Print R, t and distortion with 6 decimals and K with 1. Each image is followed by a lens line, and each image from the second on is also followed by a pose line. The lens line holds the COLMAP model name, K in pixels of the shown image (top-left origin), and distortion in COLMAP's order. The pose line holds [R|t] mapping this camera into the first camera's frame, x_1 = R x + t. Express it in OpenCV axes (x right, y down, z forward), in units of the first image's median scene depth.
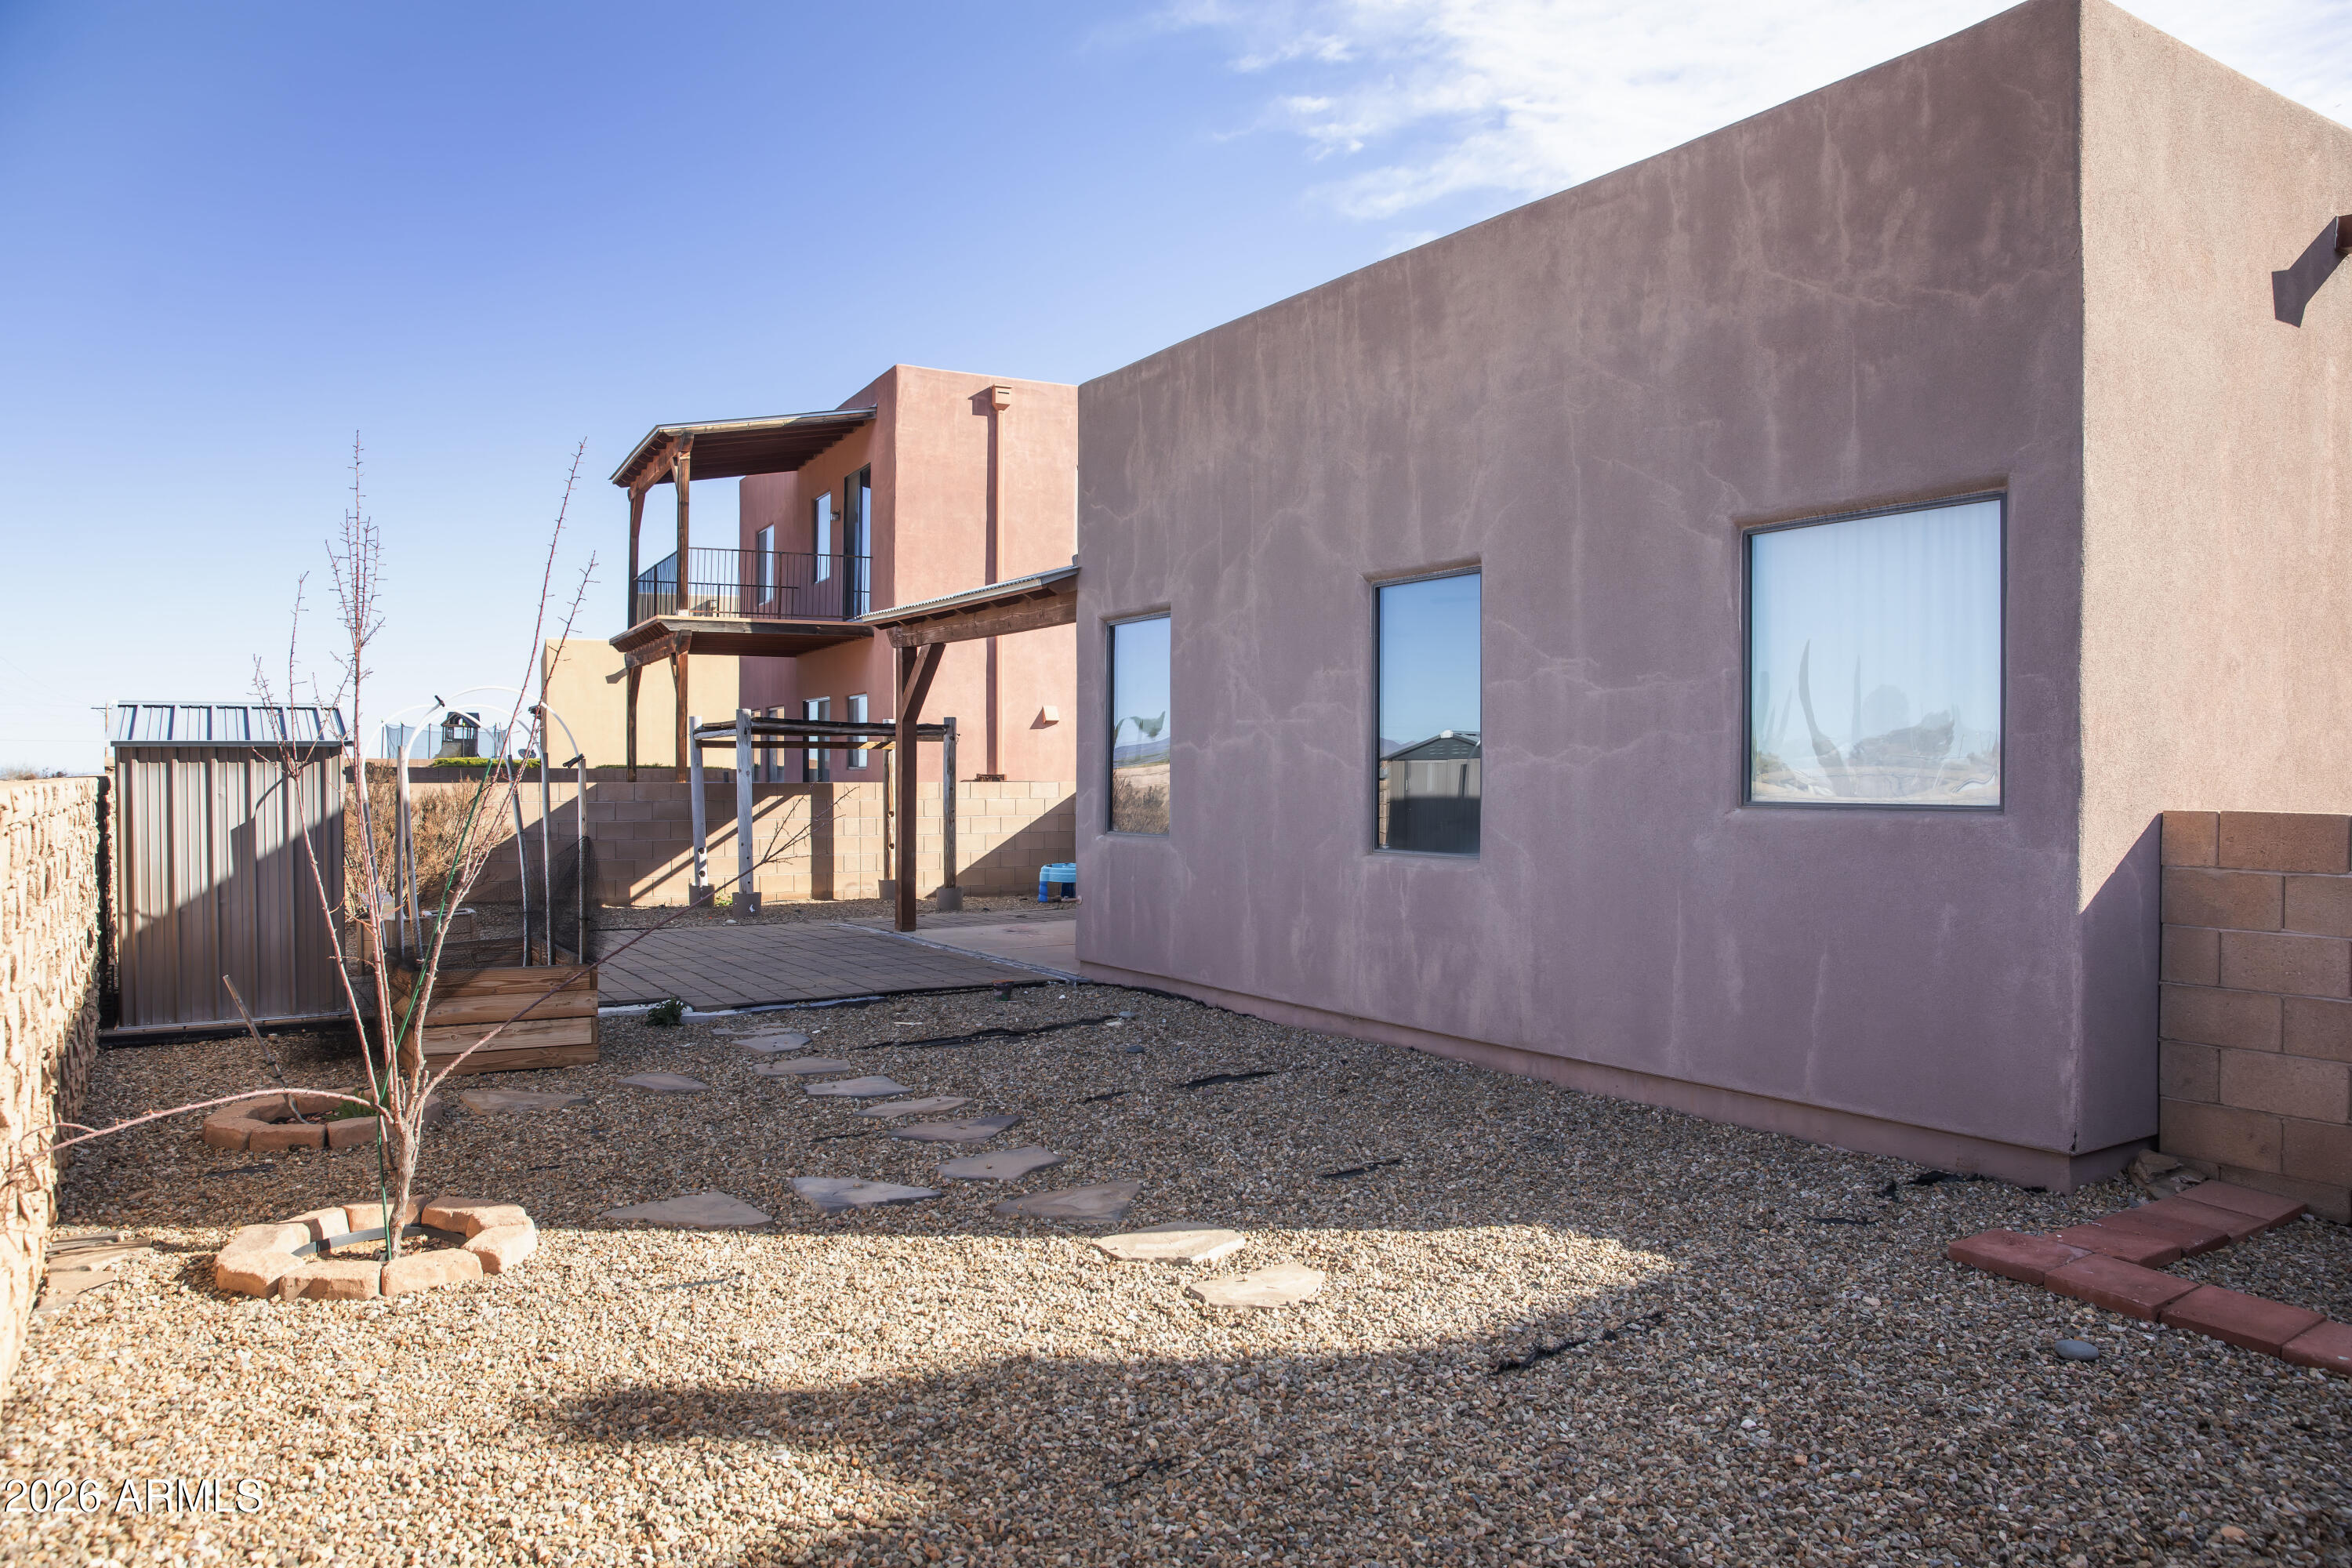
lens RADIAL K [[1601.4, 0, 1182.0], [0, 1601.4, 783.1], [0, 0, 1]] dist [-0.100159, 0.075938]
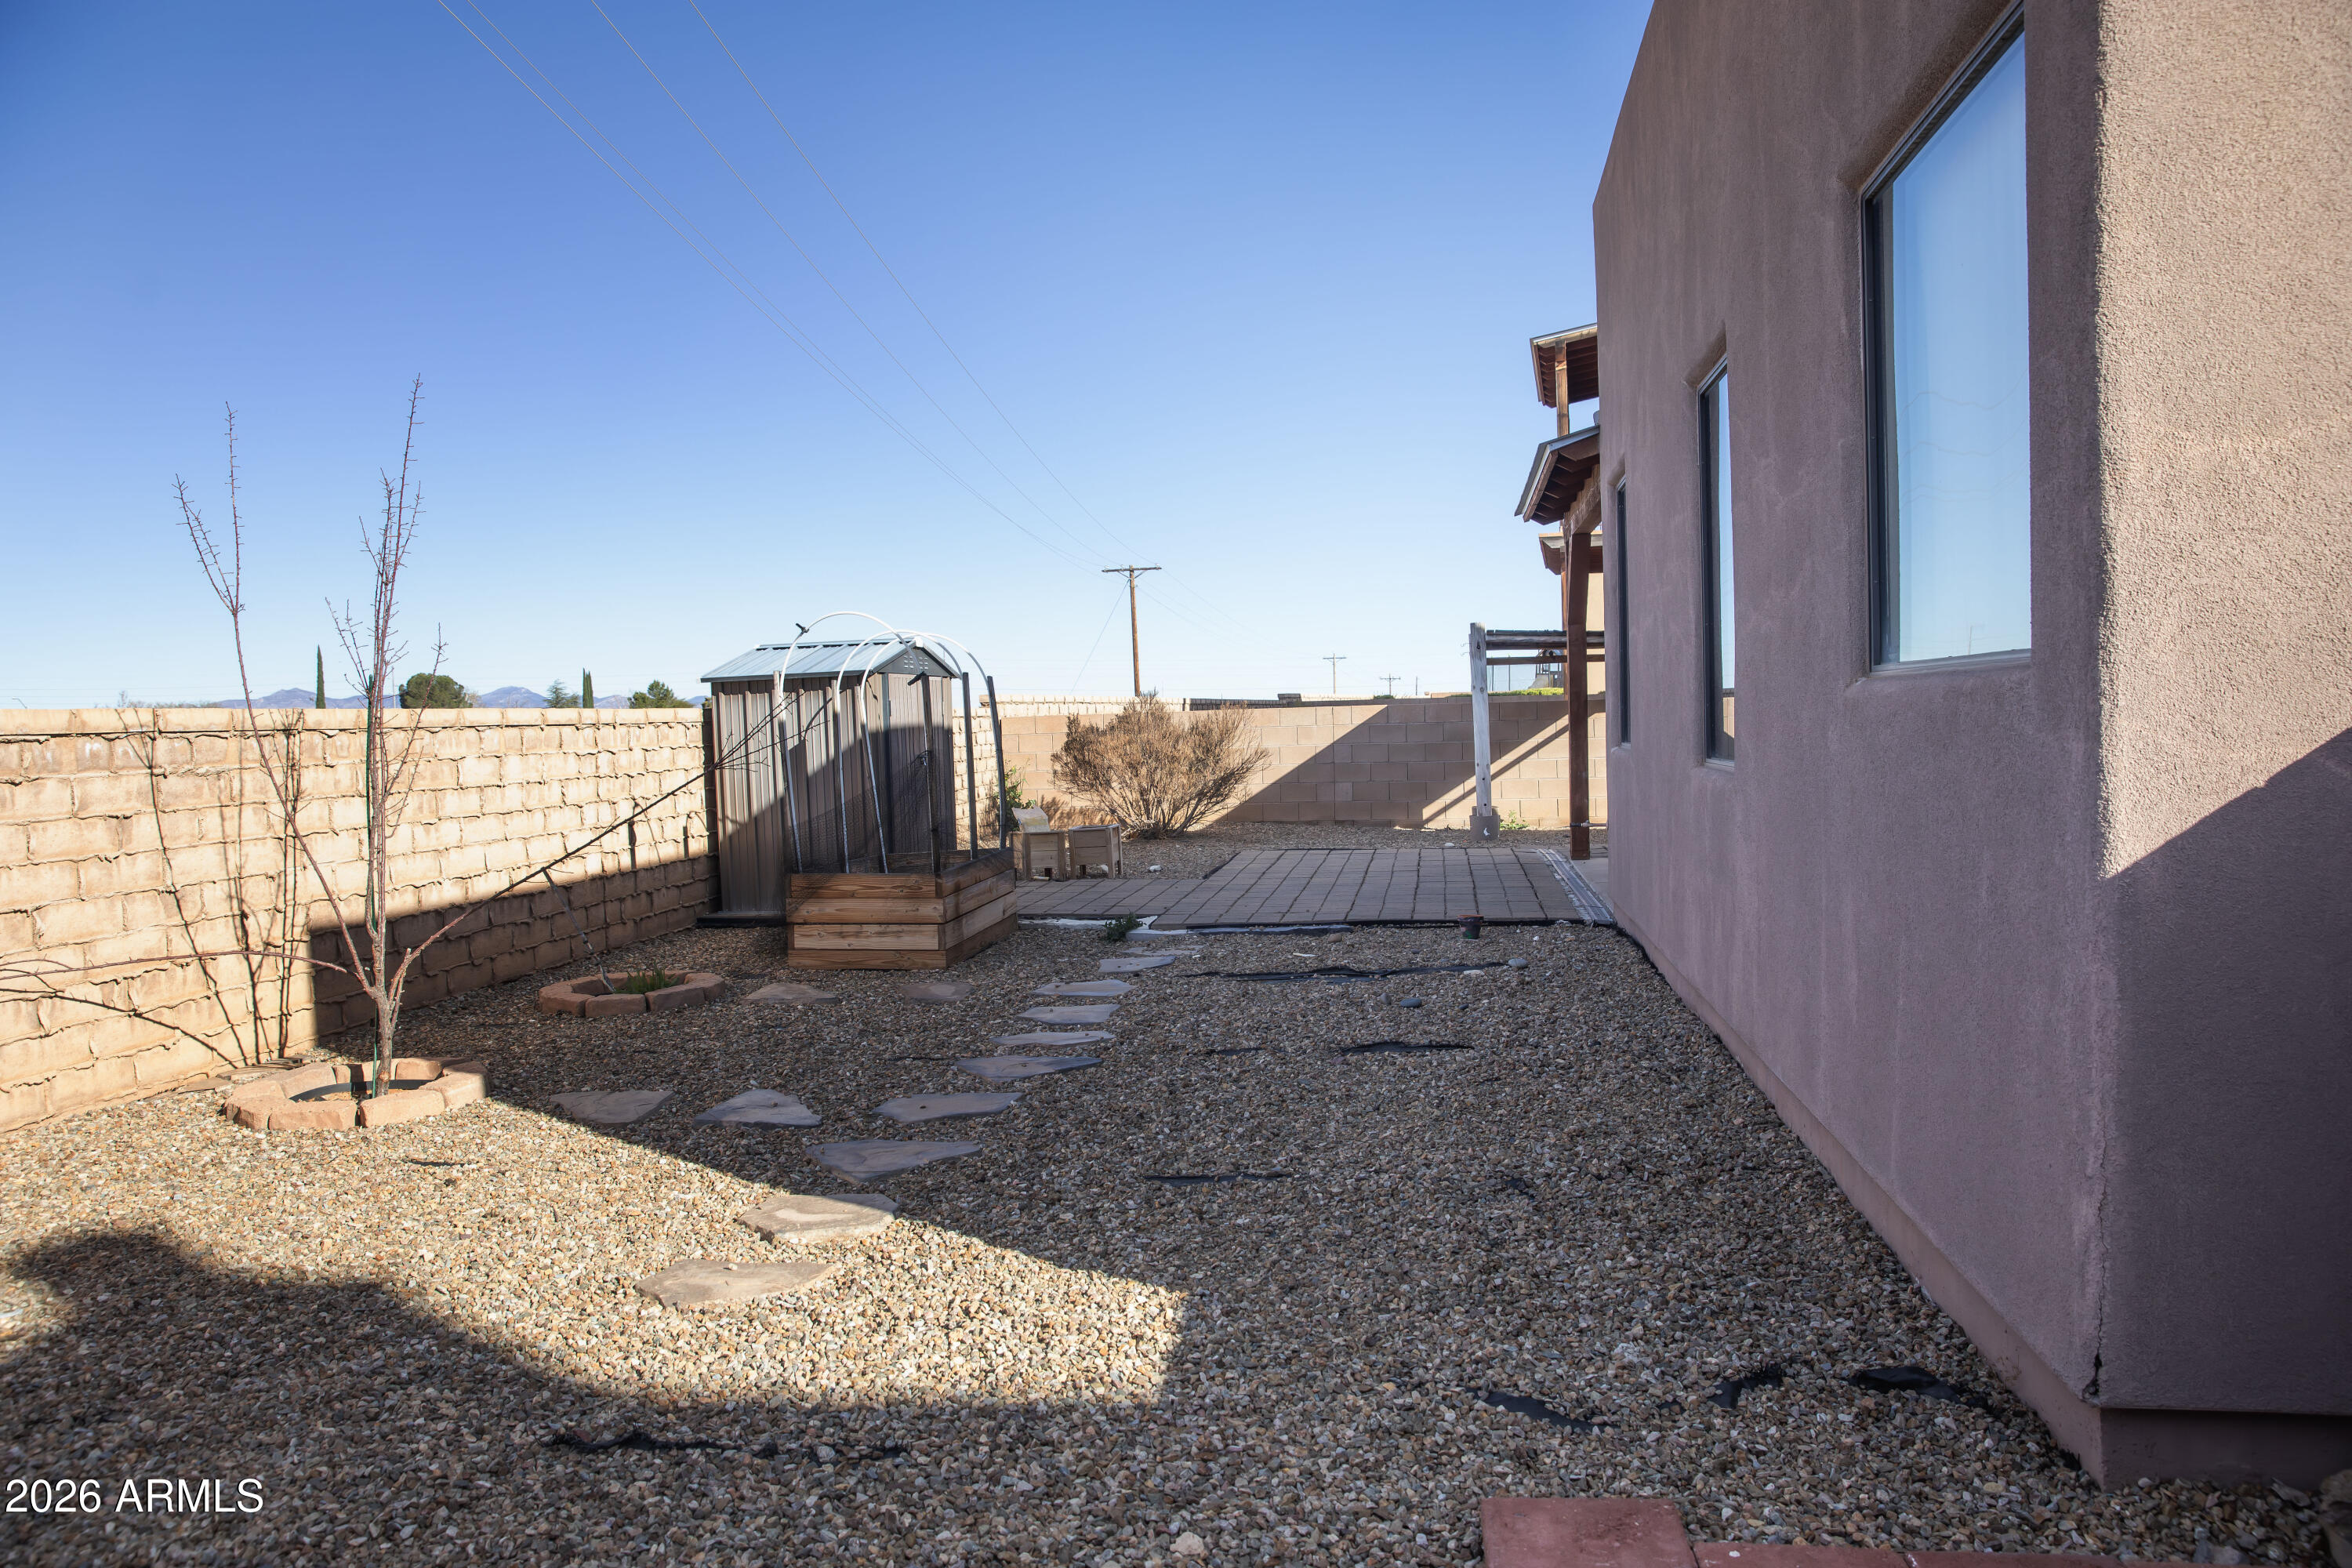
lens RADIAL K [[1601.4, 0, 1182.0], [0, 1601.4, 783.1], [0, 0, 1]] dist [-0.100159, 0.075938]
pose [[0.746799, 0.003389, -0.665042, 0.452402], [0.026299, 0.999054, 0.034624, 0.023130], [0.664530, -0.043347, 0.746003, 0.330956]]
